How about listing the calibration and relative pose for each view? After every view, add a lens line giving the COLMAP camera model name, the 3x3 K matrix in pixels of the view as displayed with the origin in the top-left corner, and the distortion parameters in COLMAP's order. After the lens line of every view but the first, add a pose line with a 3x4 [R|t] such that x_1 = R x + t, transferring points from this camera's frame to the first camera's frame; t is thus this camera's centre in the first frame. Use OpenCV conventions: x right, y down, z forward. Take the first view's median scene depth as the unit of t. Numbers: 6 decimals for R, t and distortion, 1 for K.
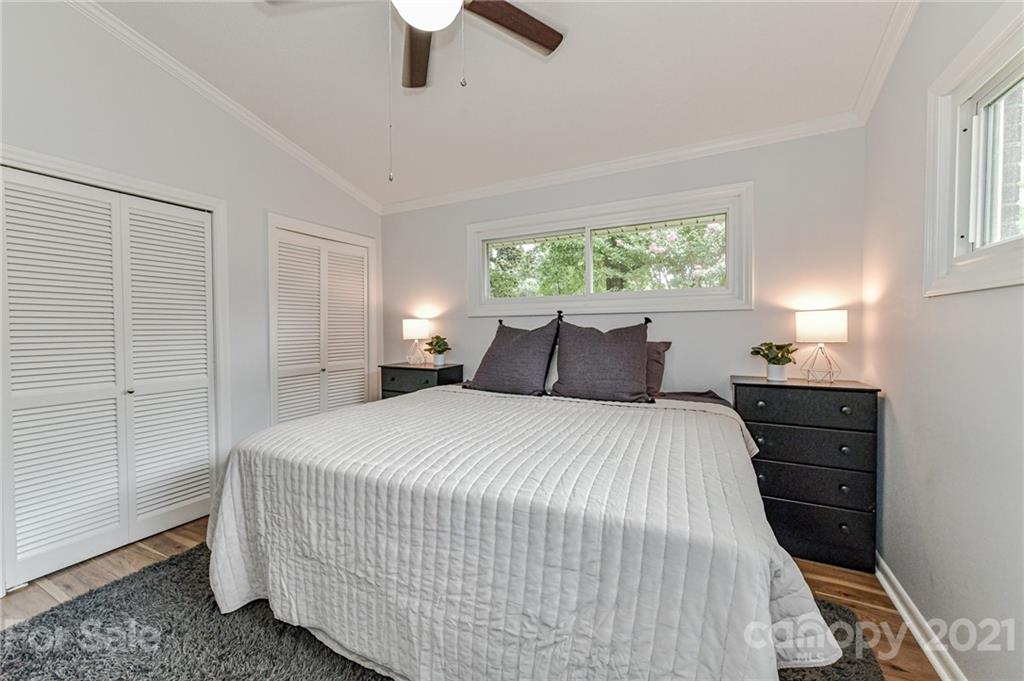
lens RADIAL K [[407.7, 0, 507.3], [0, 407.7, 335.9], [0, 0, 1]] dist [-0.007940, -0.000023]
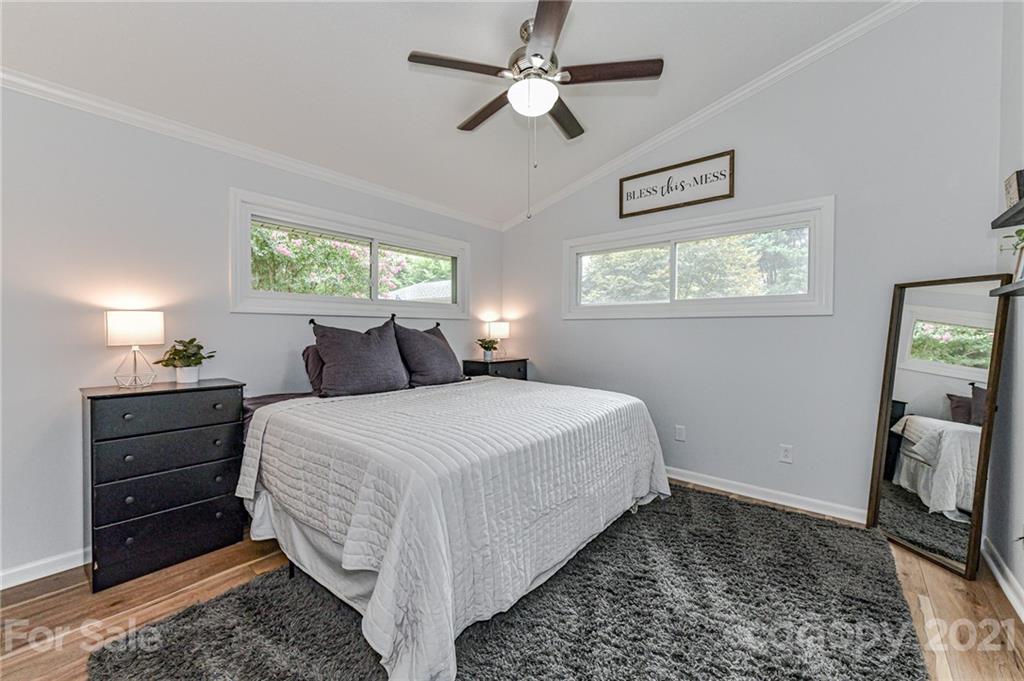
lens RADIAL K [[406.1, 0, 516.5], [0, 406.1, 321.6], [0, 0, 1]] dist [0.001643, 0.000097]
pose [[0.191233, 0.031101, 0.981052, -1.114028], [-0.000025, 0.999498, -0.031681, -0.004394], [-0.981545, 0.006034, 0.191138, 0.536595]]
